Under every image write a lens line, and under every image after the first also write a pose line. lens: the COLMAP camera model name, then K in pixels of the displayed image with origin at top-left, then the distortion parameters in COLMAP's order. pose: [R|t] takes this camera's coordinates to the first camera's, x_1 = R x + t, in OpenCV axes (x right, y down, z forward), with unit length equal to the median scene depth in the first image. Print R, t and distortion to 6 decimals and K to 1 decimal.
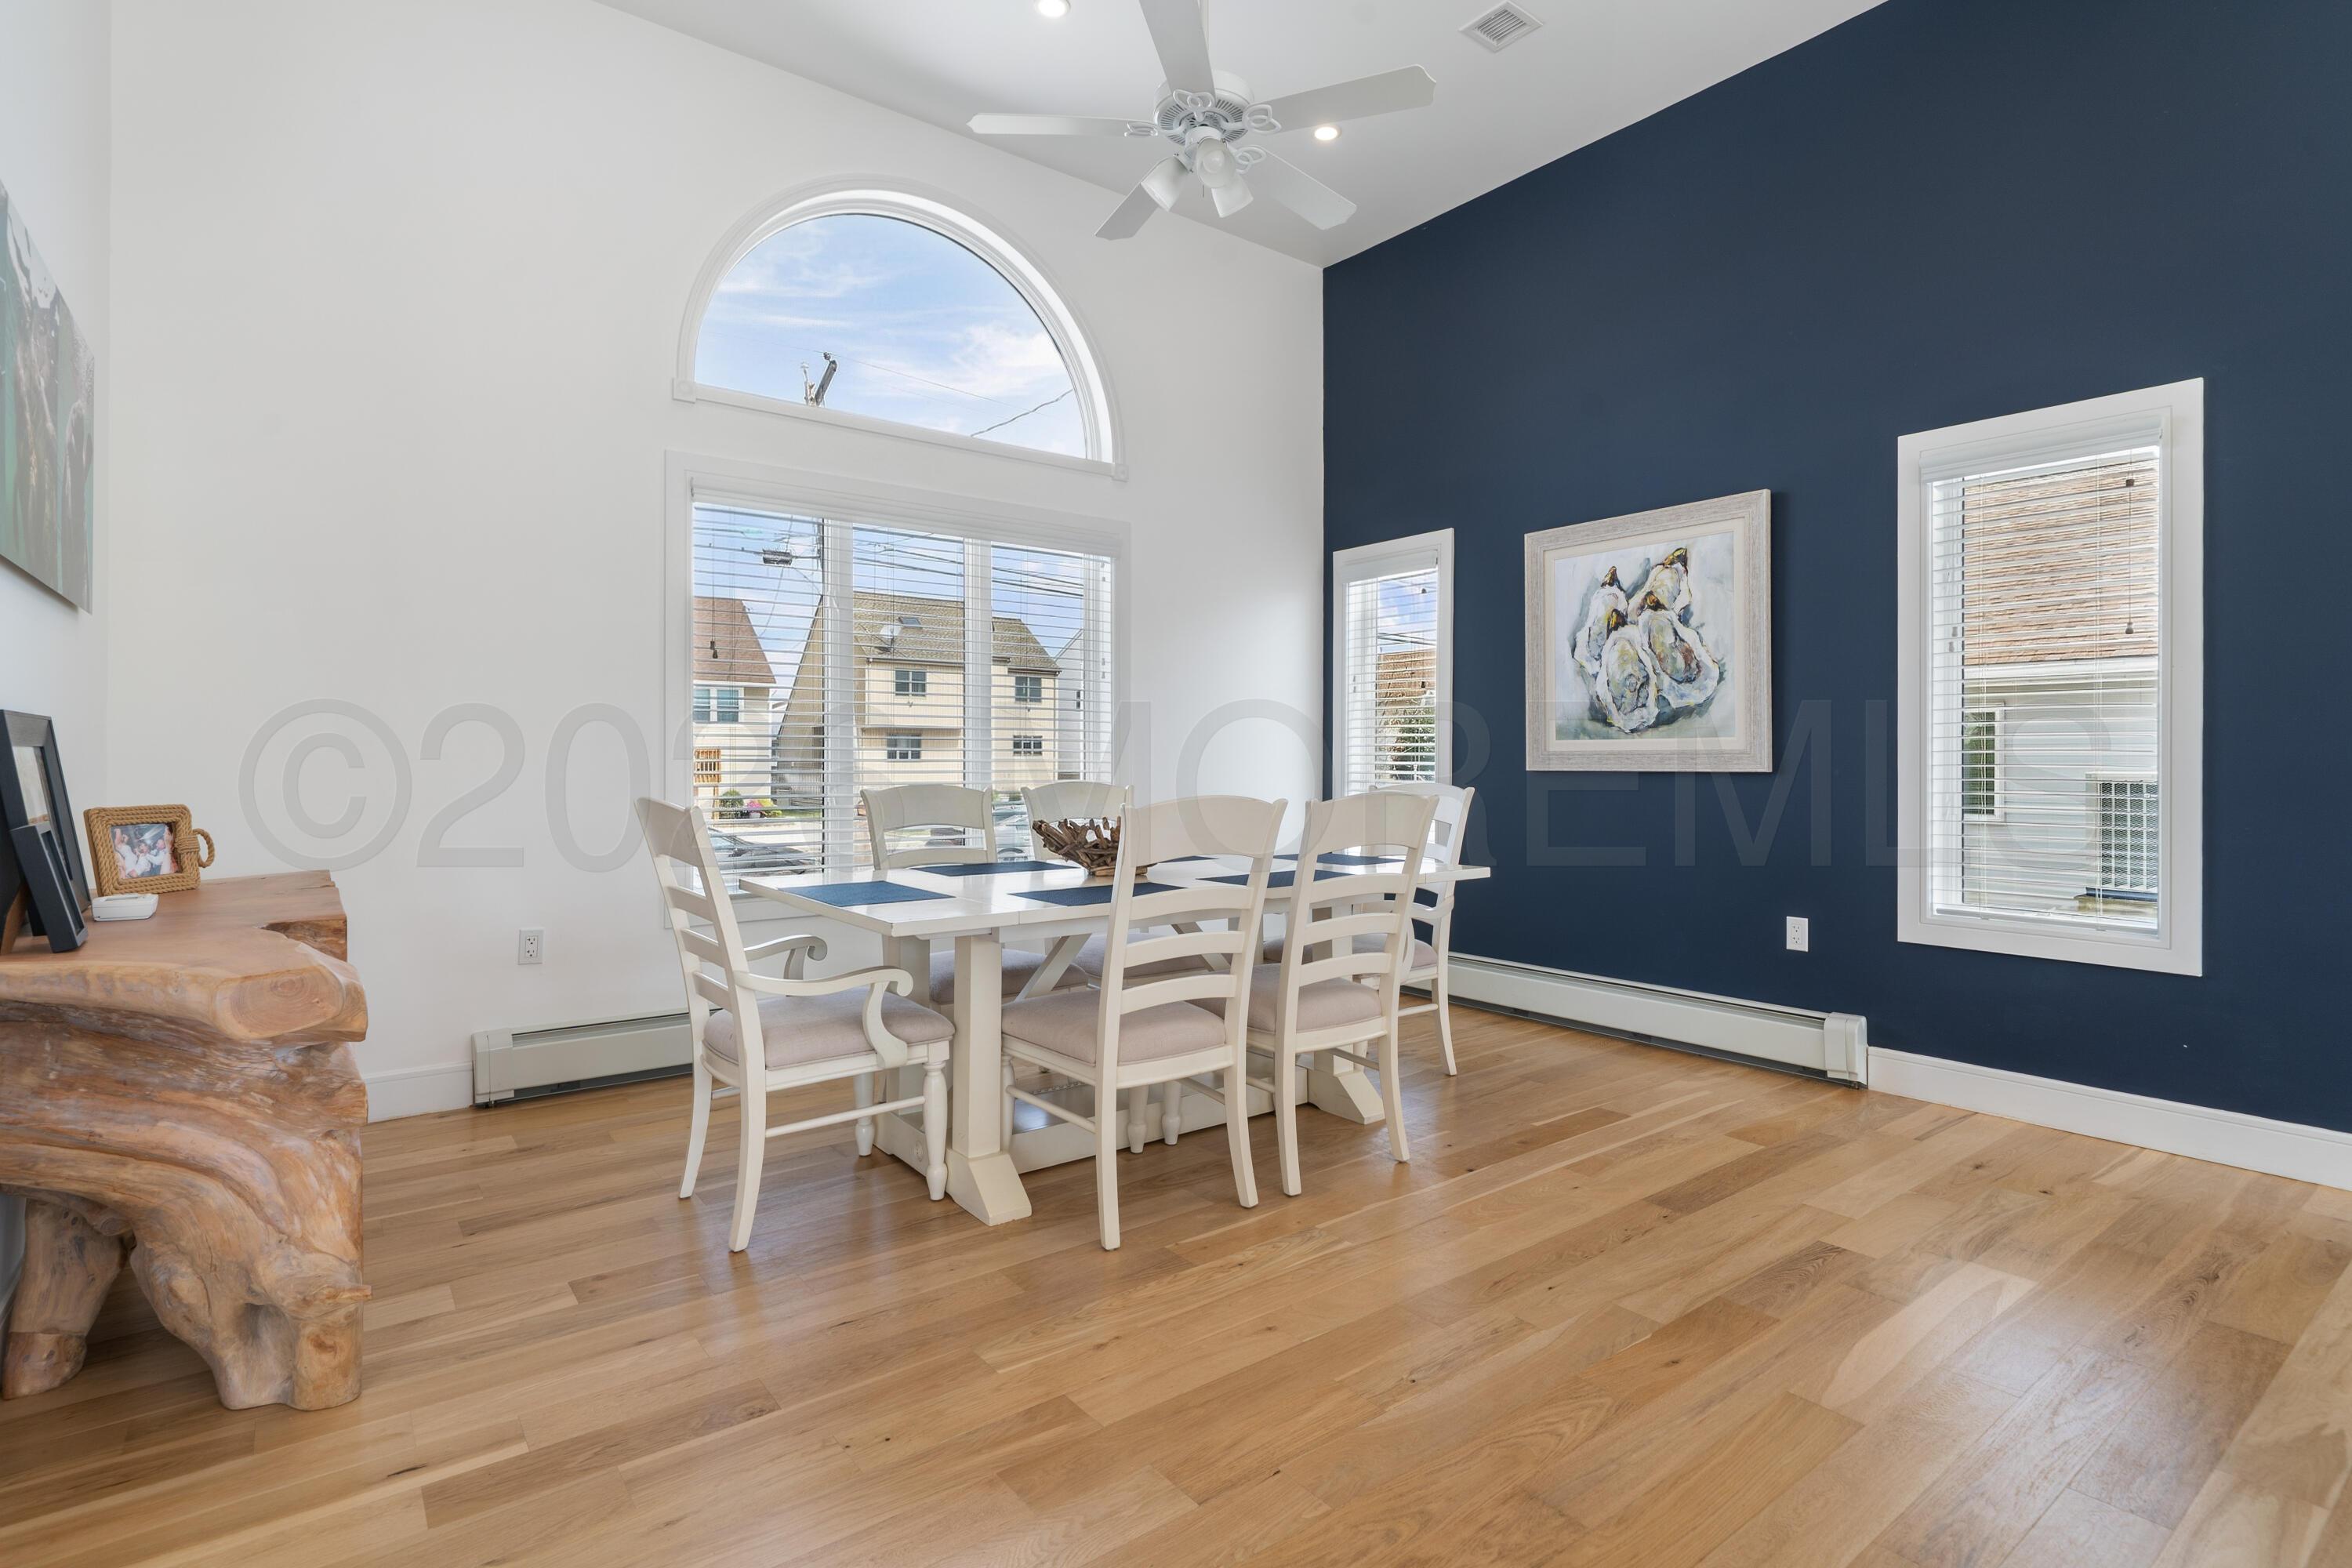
lens RADIAL K [[1139.2, 0, 1171.5], [0, 1139.2, 764.5], [0, 0, 1]] dist [-0.001957, -0.000186]
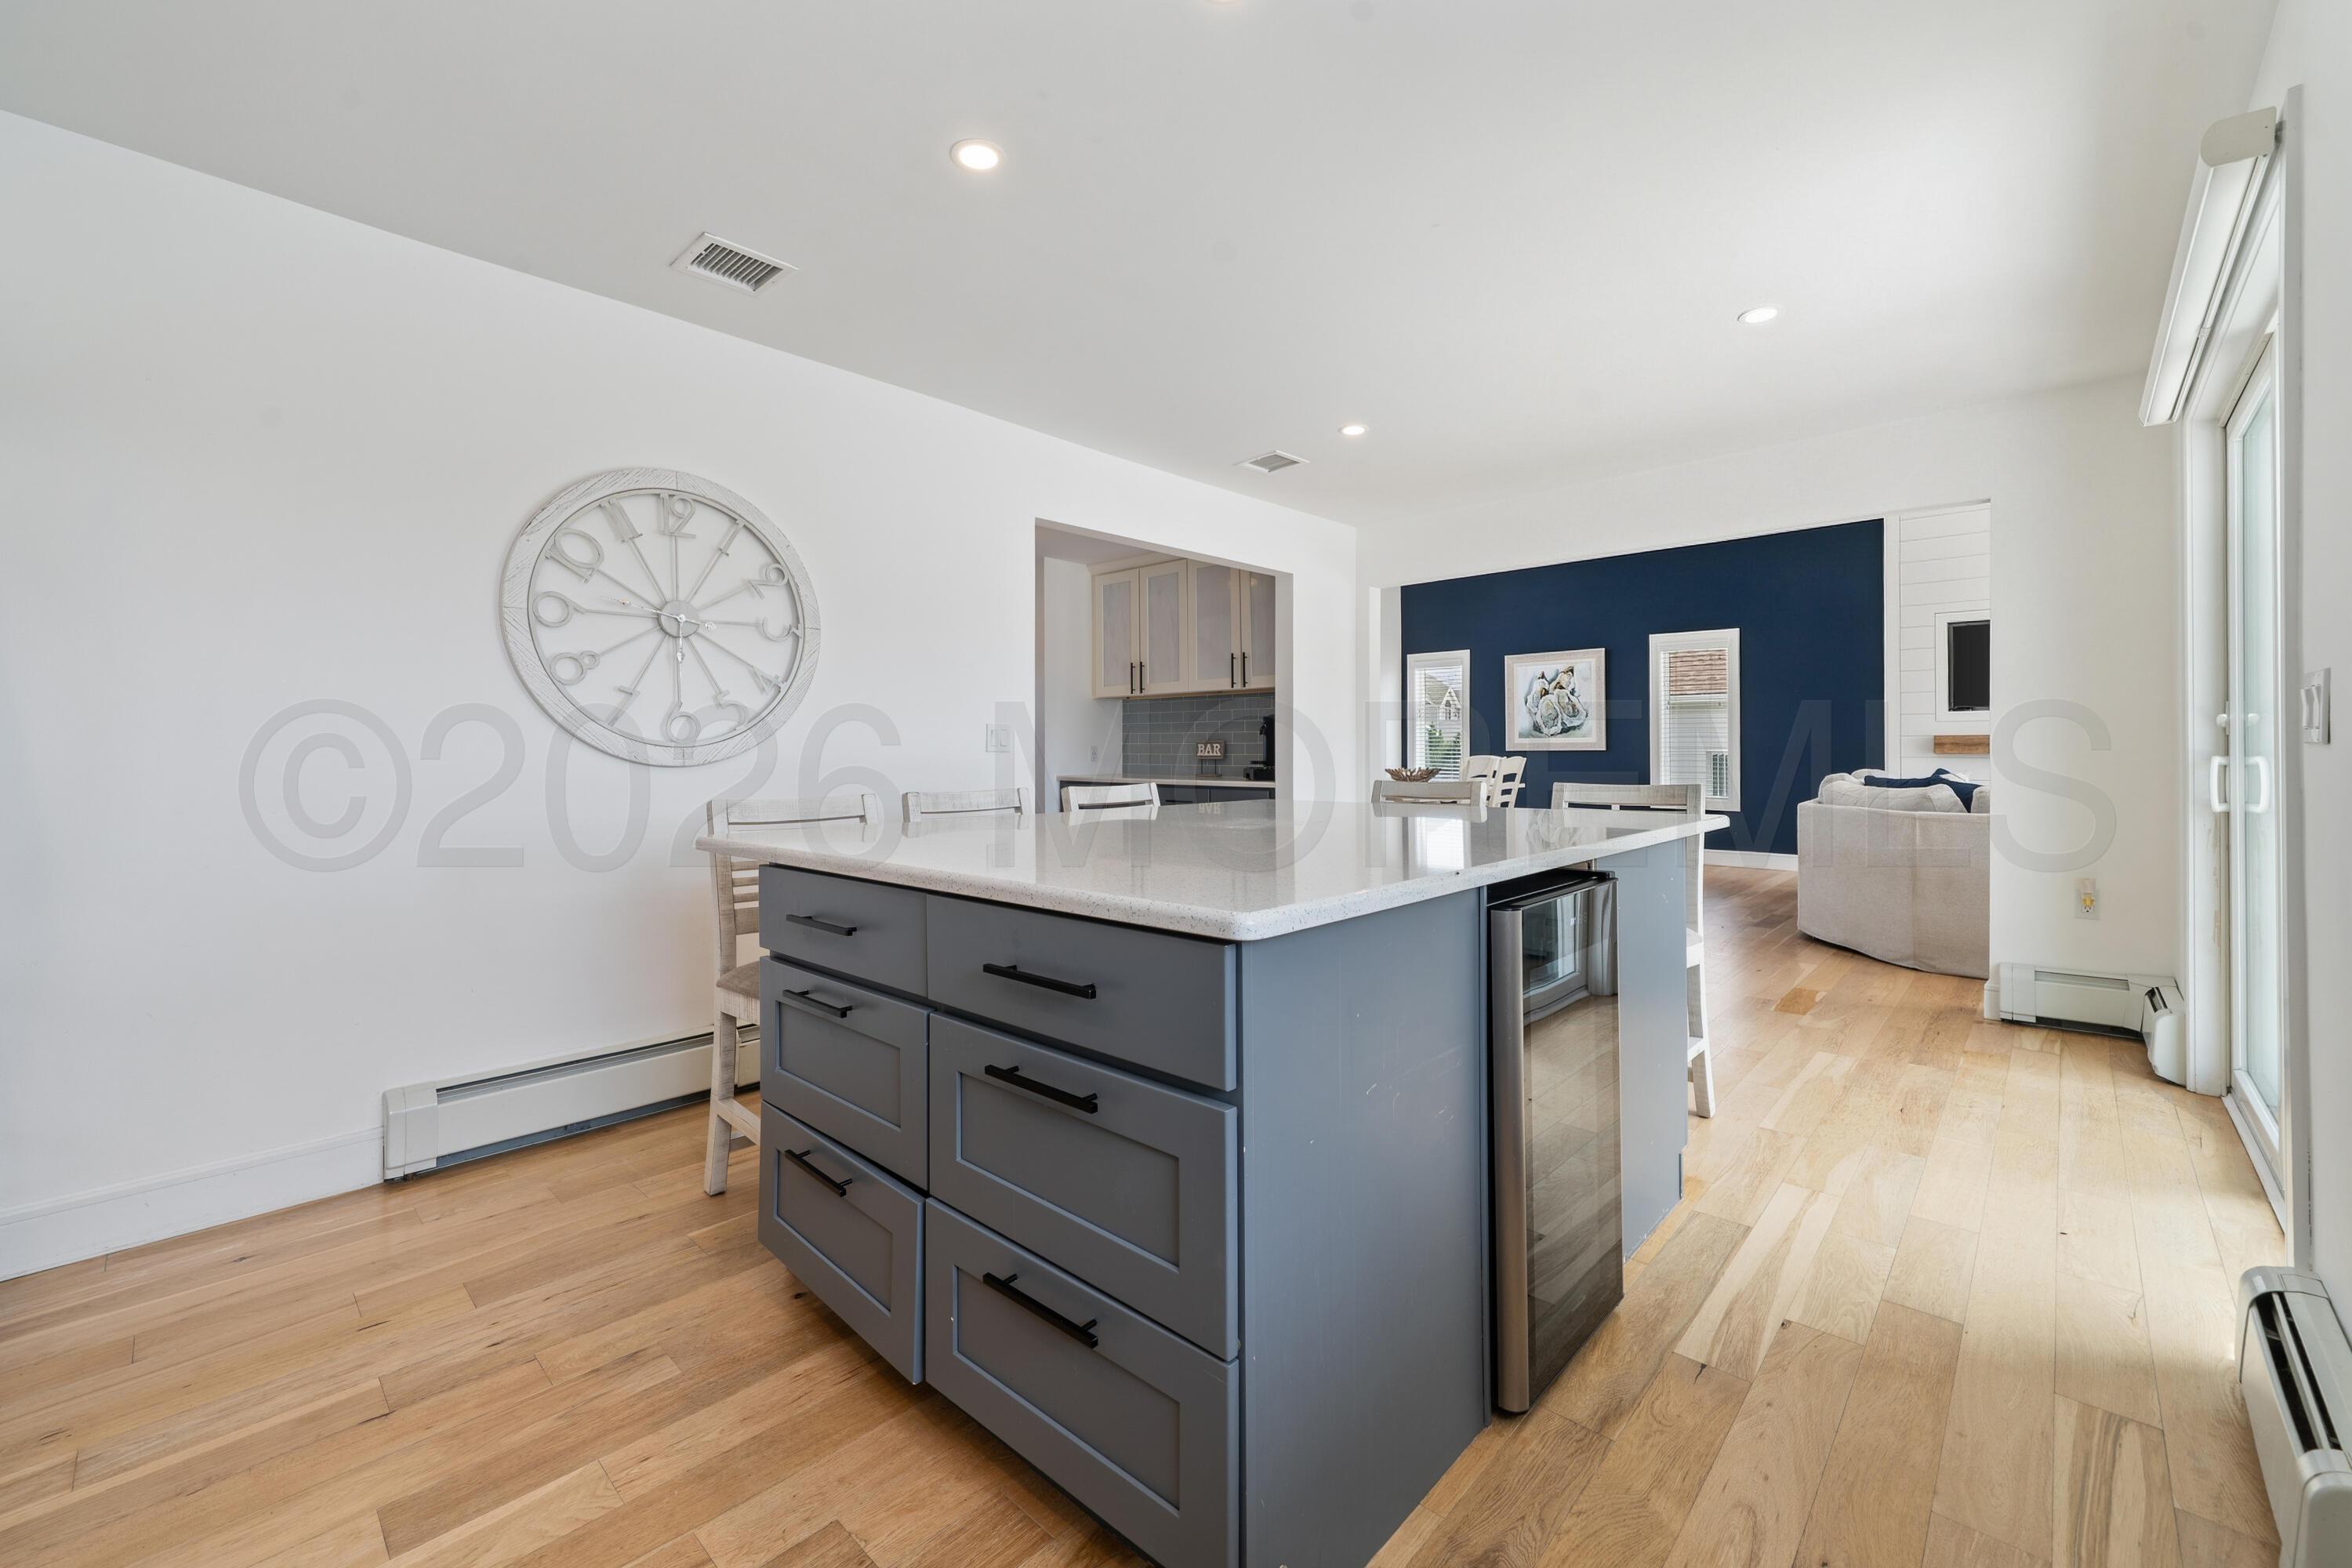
lens RADIAL K [[946.9, 0, 1173.5], [0, 946.9, 746.7], [0, 0, 1]] dist [0.000137, 0.000004]
pose [[0.985523, -0.011404, 0.169158, -0.811675], [0.012659, 0.999900, -0.006345, -0.000065], [-0.169069, 0.008395, 0.985568, -0.983028]]
